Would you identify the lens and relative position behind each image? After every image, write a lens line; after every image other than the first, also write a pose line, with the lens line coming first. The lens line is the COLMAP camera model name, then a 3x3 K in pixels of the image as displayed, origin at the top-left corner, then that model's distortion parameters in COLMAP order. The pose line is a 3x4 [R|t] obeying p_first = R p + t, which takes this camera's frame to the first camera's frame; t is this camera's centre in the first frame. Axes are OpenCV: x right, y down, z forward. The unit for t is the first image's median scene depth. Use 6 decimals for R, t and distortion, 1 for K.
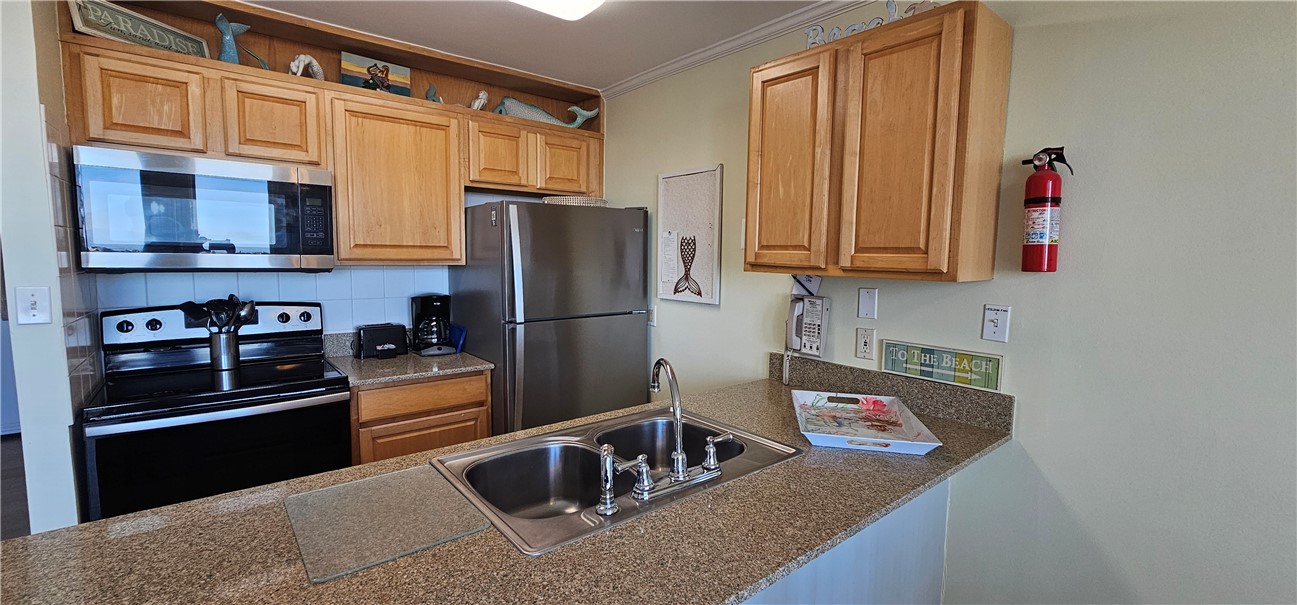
lens RADIAL K [[530.9, 0, 643.5], [0, 530.9, 304.8], [0, 0, 1]] dist [-0.005304, 0.001312]
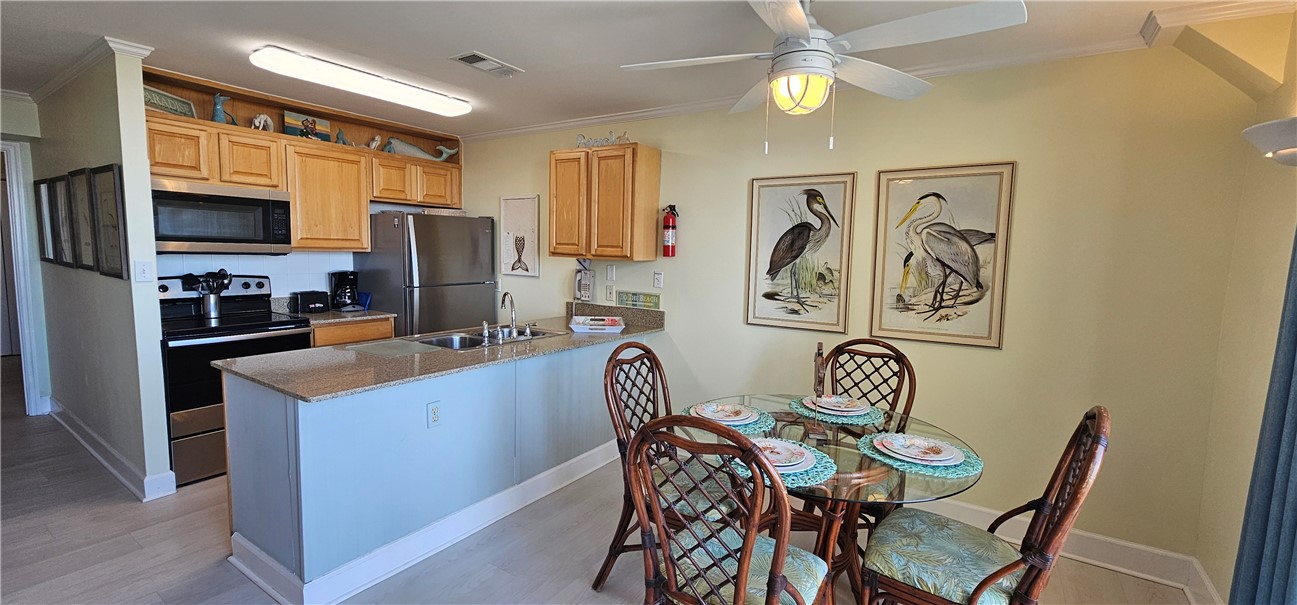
lens RADIAL K [[530.9, 0, 643.7], [0, 530.9, 302.5], [0, 0, 1]] dist [-0.005304, 0.001312]
pose [[0.955920, -0.017757, 0.293090, -0.040854], [0.013713, 0.999780, 0.015850, 0.067713], [-0.293307, -0.011132, 0.955954, -0.815172]]
